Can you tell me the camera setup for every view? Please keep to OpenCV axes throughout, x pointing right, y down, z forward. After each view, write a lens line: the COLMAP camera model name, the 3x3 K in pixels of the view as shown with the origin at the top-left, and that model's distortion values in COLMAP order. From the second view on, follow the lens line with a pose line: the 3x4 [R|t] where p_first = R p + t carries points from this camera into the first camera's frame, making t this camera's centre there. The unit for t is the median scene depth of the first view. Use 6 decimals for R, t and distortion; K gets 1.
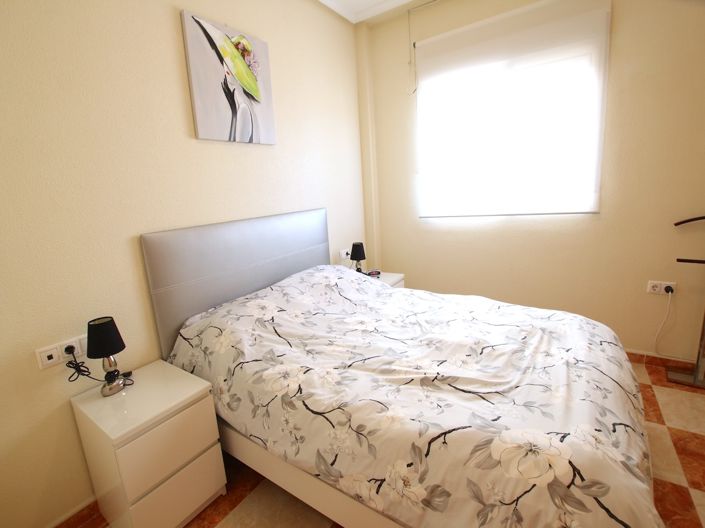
lens RADIAL K [[339.0, 0, 350.5], [0, 339.0, 264.6], [0, 0, 1]] dist [-0.025572, 0.002508]
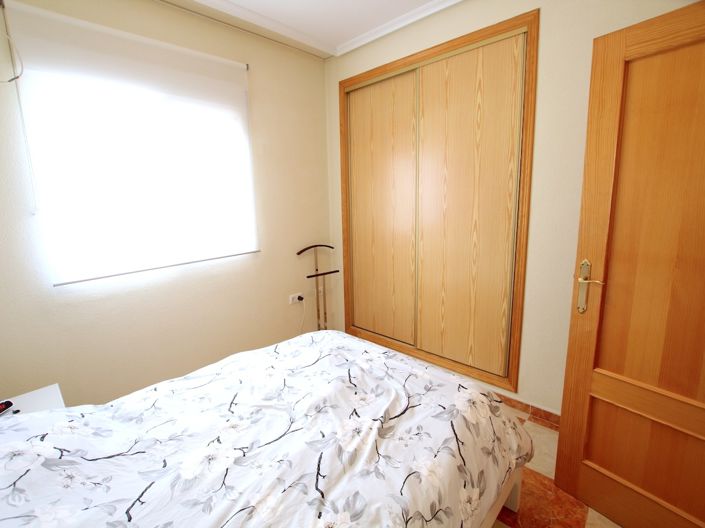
lens RADIAL K [[339.0, 0, 349.8], [0, 339.0, 263.1], [0, 0, 1]] dist [-0.025572, 0.002508]
pose [[0.123001, -0.119313, 0.985208, -0.590656], [0.223730, 0.970524, 0.089603, -0.205836], [-0.966859, 0.209399, 0.146069, 0.706808]]
